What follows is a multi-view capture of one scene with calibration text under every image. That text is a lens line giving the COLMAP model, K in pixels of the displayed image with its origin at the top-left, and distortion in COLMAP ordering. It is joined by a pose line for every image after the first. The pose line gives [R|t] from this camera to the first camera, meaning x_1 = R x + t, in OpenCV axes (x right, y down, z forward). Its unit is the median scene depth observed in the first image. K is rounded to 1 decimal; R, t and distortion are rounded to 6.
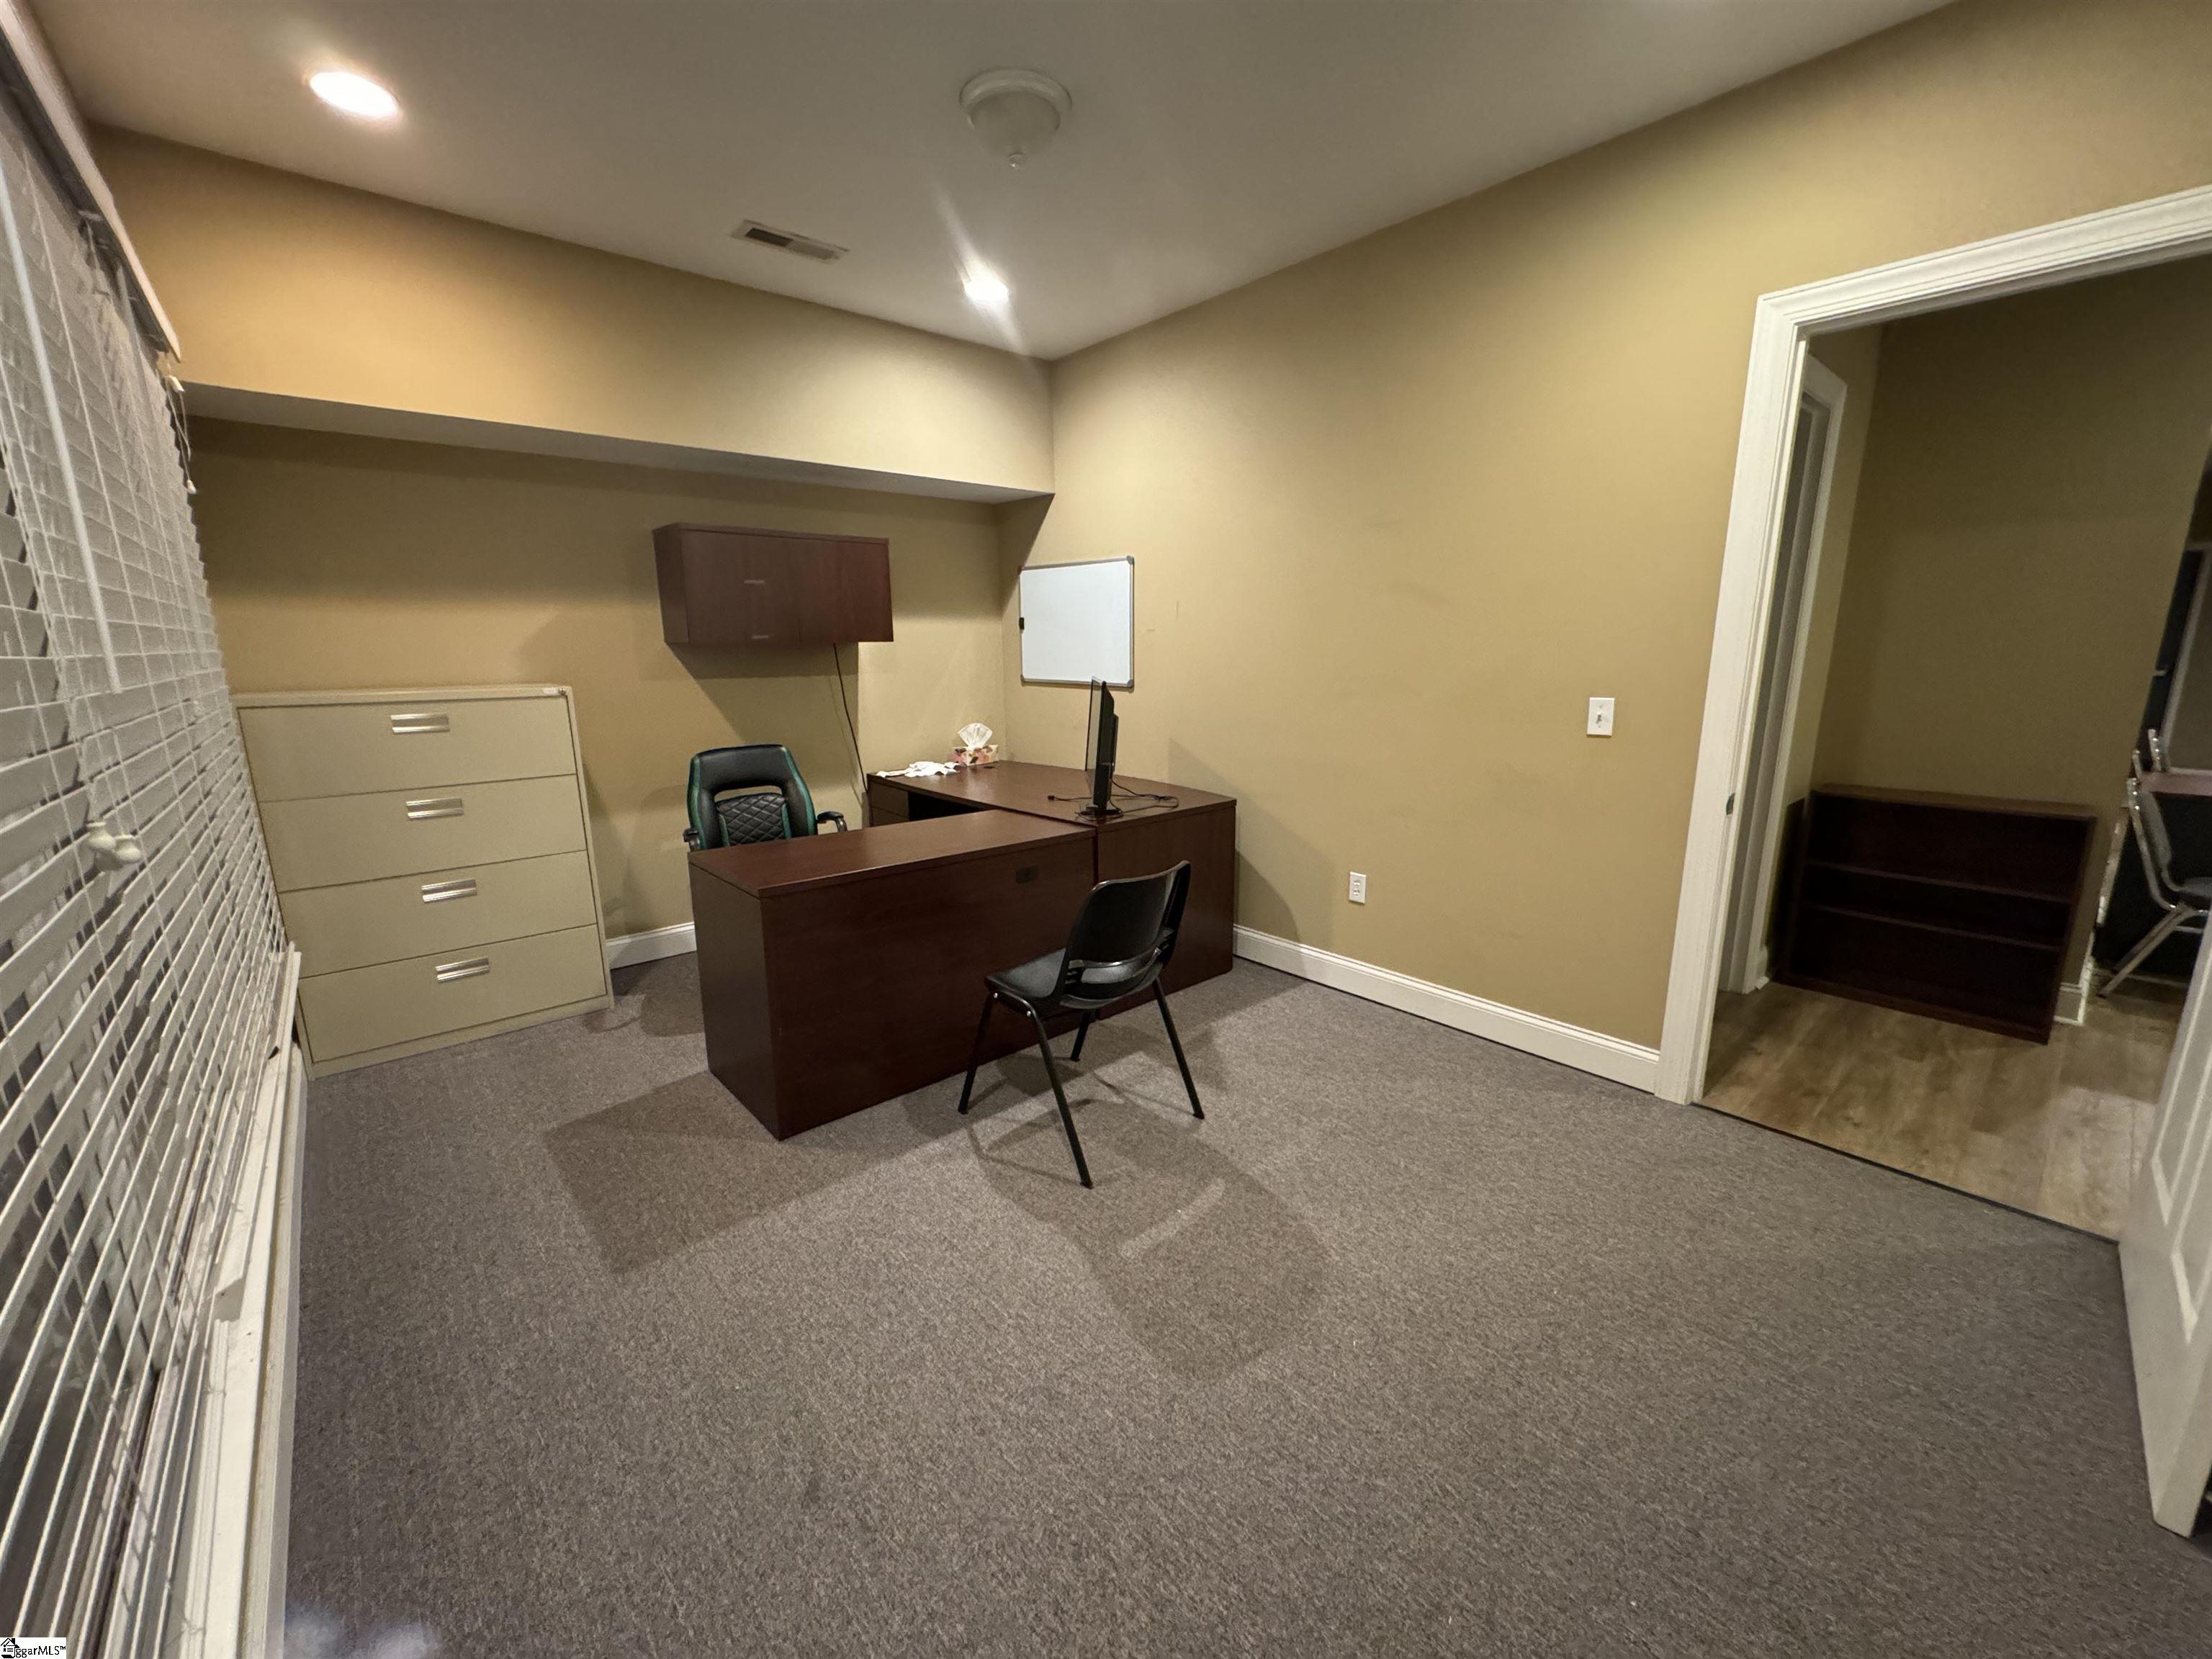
lens RADIAL K [[879.5, 0, 1106.0], [0, 879.5, 829.5], [0, 0, 1]] dist [-0.001160, -0.000162]
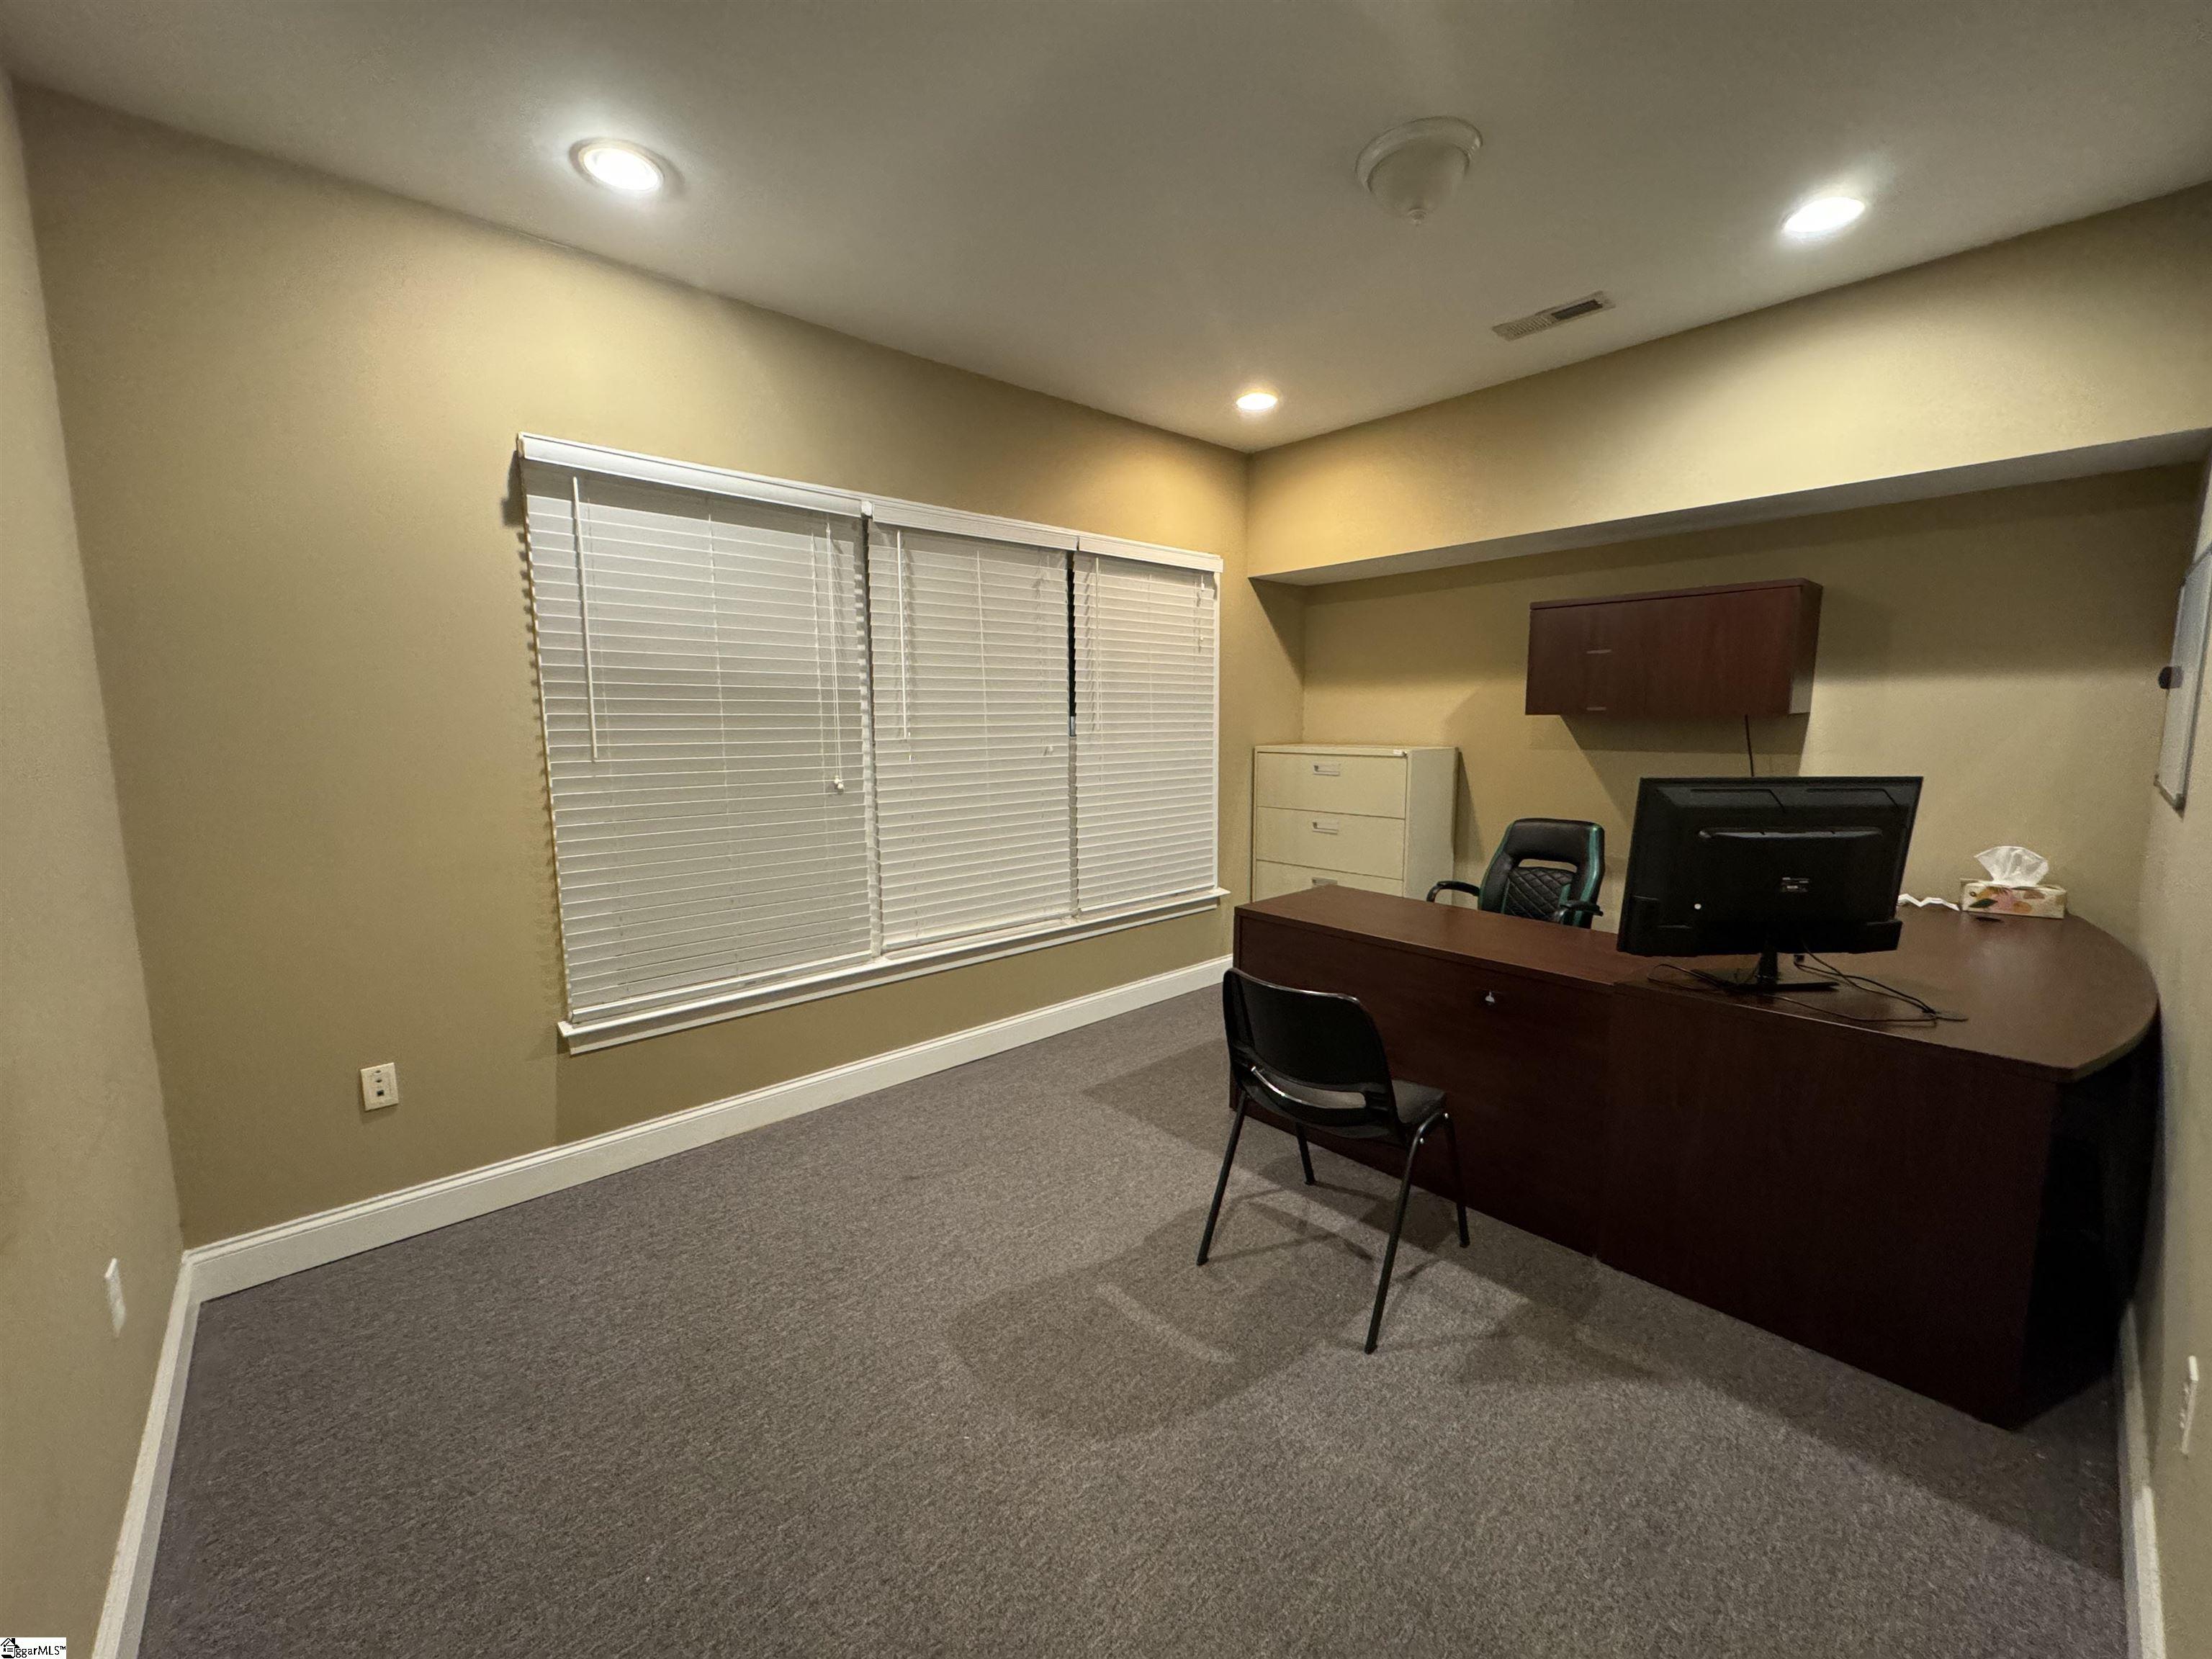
lens RADIAL K [[879.5, 0, 1106.0], [0, 879.5, 829.5], [0, 0, 1]] dist [-0.001160, -0.000162]
pose [[0.017742, 0.136749, -0.990447, 0.677419], [-0.198356, 0.971395, 0.130566, -0.136406], [0.979970, 0.194144, 0.044359, 0.567716]]
